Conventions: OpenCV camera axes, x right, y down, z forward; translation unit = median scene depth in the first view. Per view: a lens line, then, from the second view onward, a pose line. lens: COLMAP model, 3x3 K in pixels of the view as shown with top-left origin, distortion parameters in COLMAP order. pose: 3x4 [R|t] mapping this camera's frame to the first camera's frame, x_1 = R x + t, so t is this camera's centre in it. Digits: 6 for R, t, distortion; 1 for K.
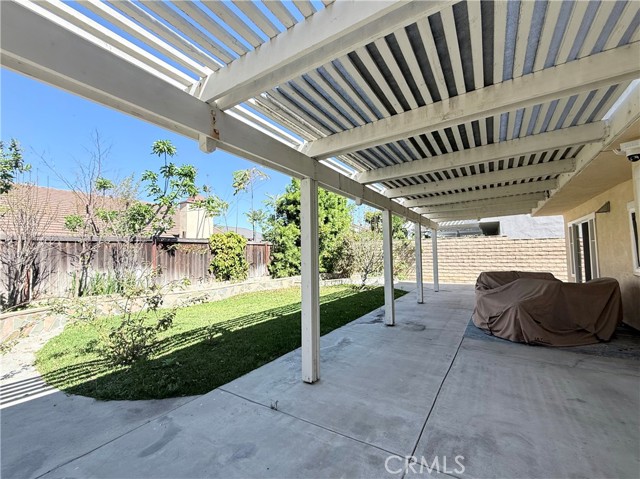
lens RADIAL K [[257.1, 0, 323.4], [0, 257.1, 238.5], [0, 0, 1]] dist [-0.001529, 0.000415]
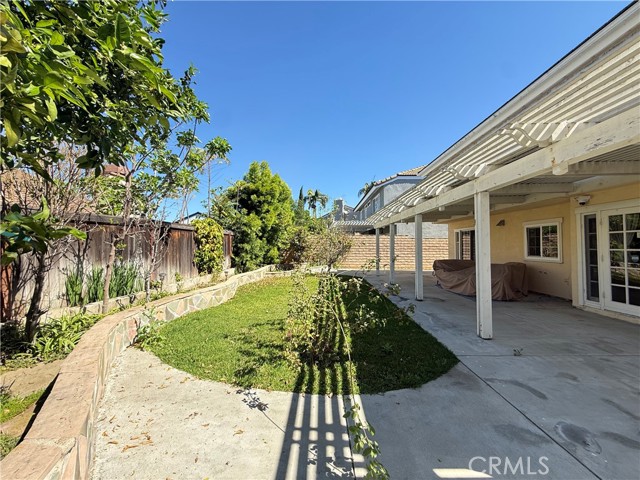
lens RADIAL K [[240.1, 0, 316.1], [0, 240.1, 241.9], [0, 0, 1]] dist [0.000512, 0.000042]
pose [[0.863798, 0.027603, 0.503081, -0.802784], [-0.048510, 0.998416, 0.028511, 0.022024], [-0.501497, -0.049032, 0.863769, 0.190519]]
